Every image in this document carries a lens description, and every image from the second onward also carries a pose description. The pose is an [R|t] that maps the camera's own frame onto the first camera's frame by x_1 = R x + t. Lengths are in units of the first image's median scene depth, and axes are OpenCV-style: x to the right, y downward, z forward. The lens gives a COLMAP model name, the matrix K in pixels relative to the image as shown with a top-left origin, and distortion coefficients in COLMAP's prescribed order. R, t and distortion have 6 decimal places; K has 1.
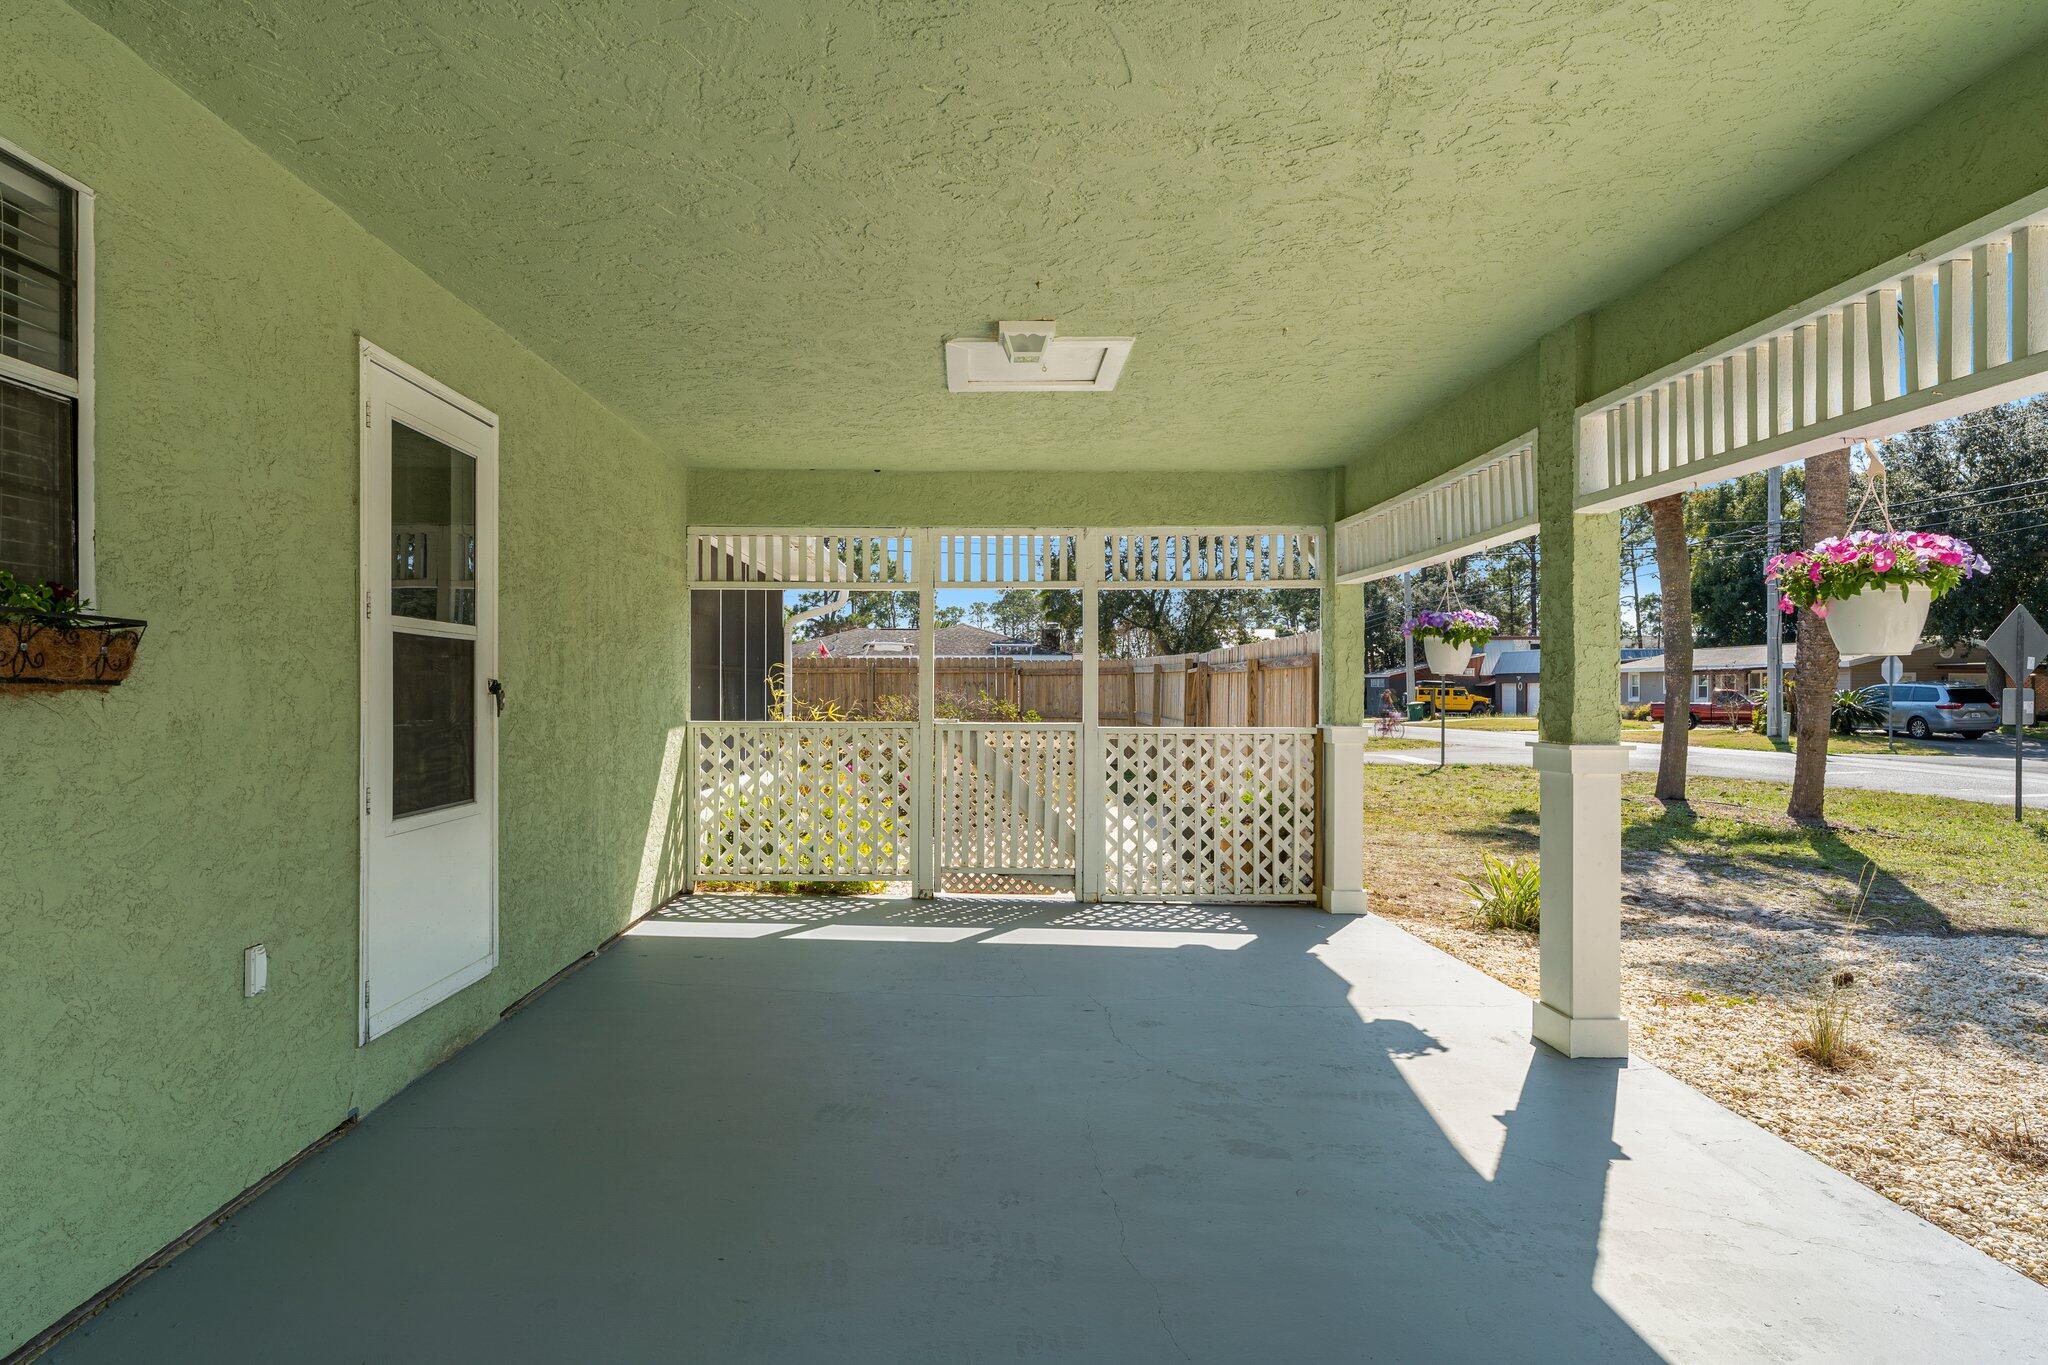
lens RADIAL K [[1177.6, 0, 1018.9], [0, 1177.6, 683.5], [0, 0, 1]] dist [-0.002033, -0.001053]
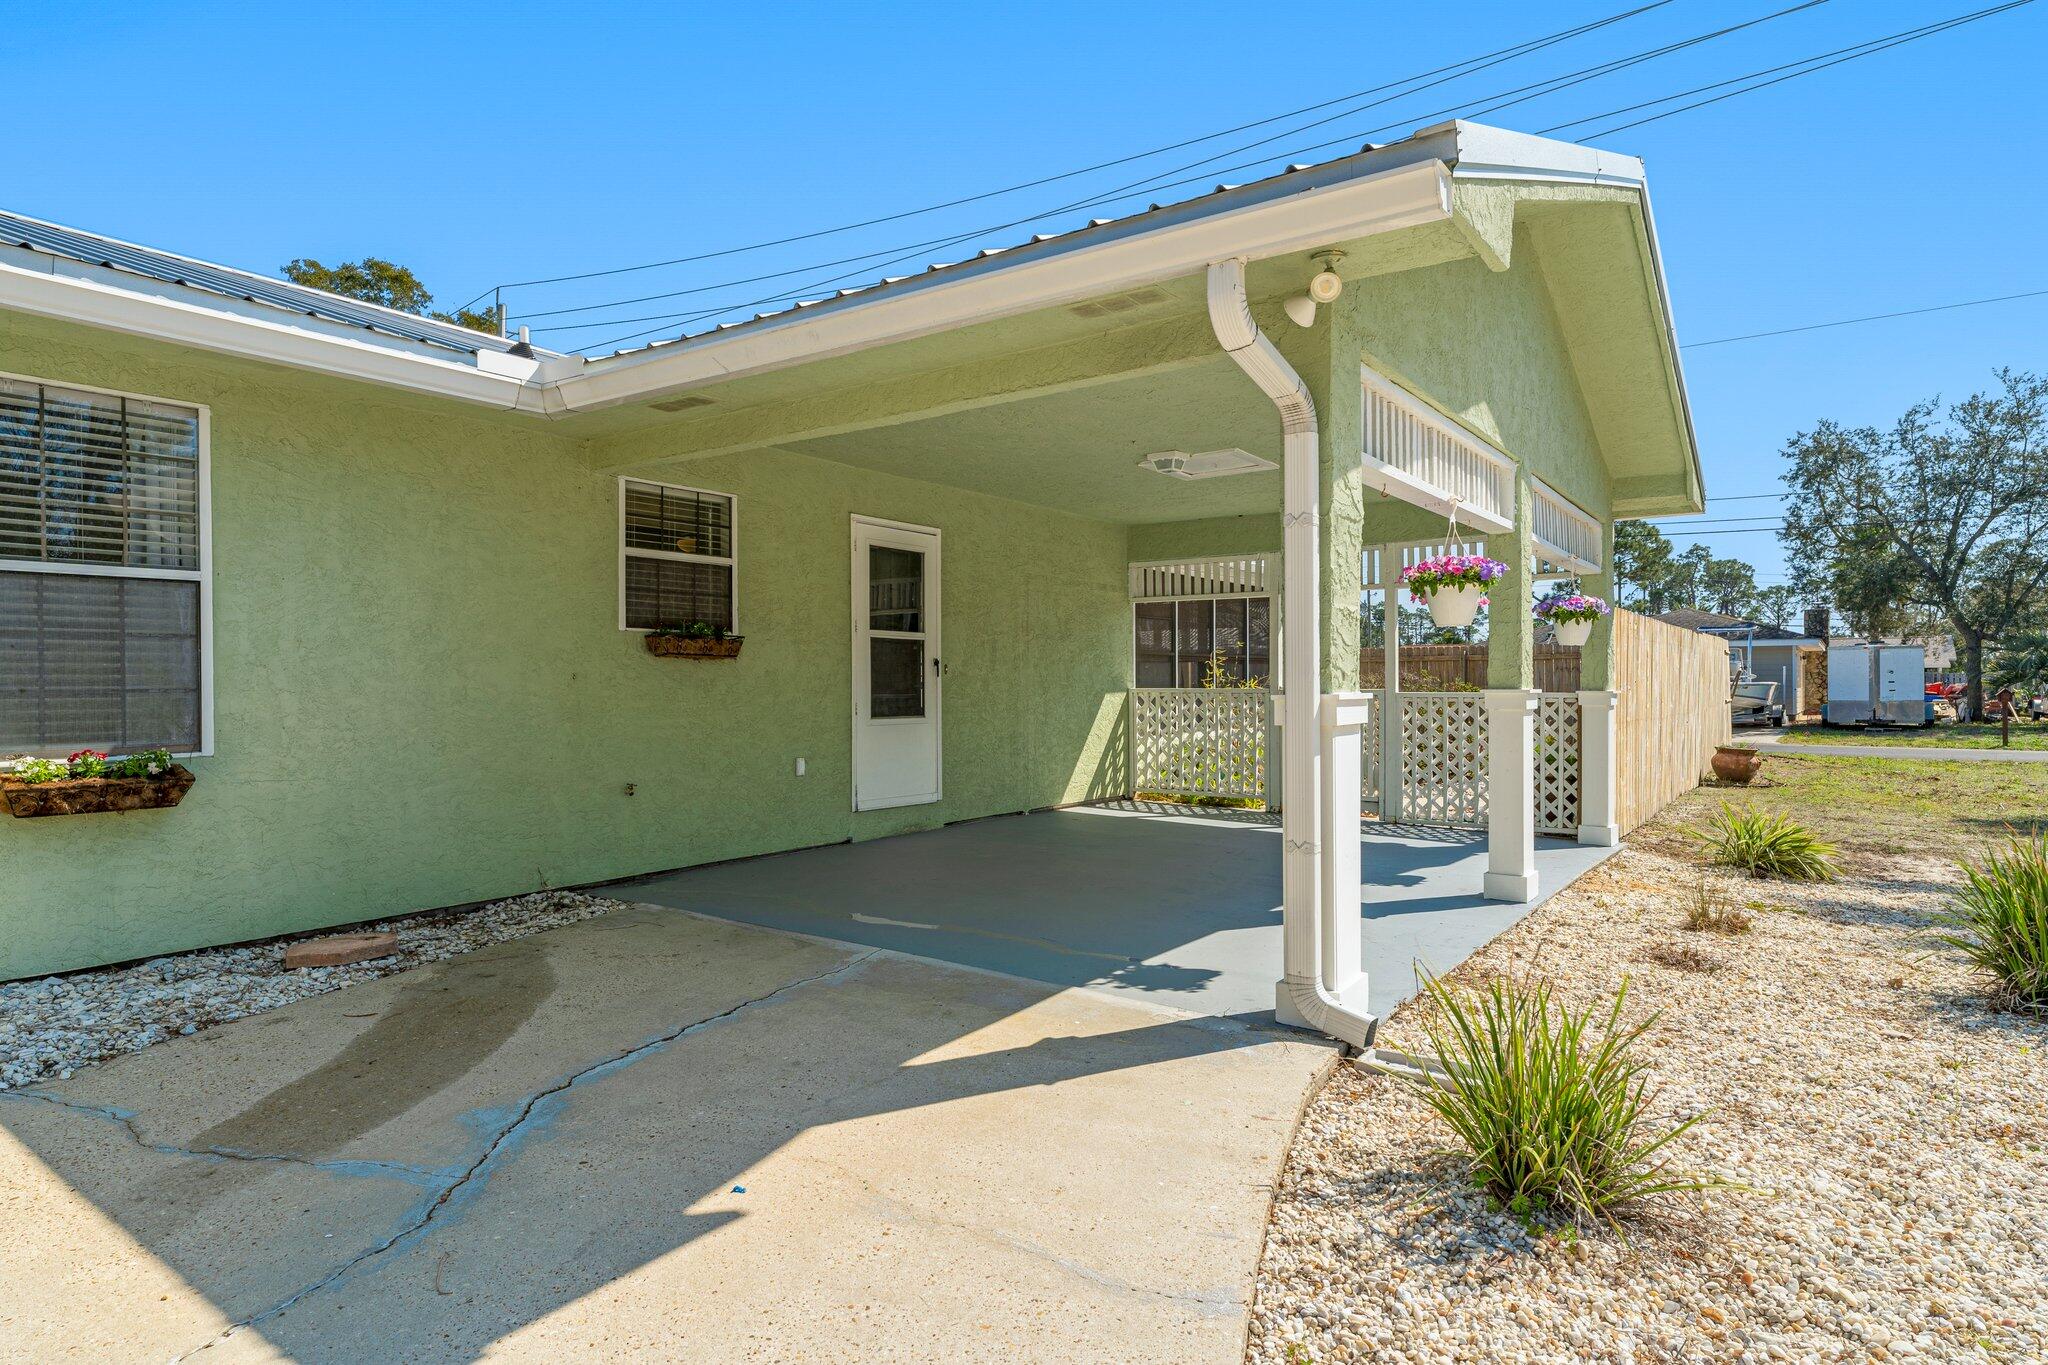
lens RADIAL K [[1177.6, 0, 1018.9], [0, 1177.6, 683.5], [0, 0, 1]] dist [-0.002033, -0.001053]
pose [[0.800456, -0.005187, -0.599369, 0.748182], [0.007369, 0.999972, 0.001188, 0.031917], [0.599347, -0.005367, 0.800472, -0.463599]]
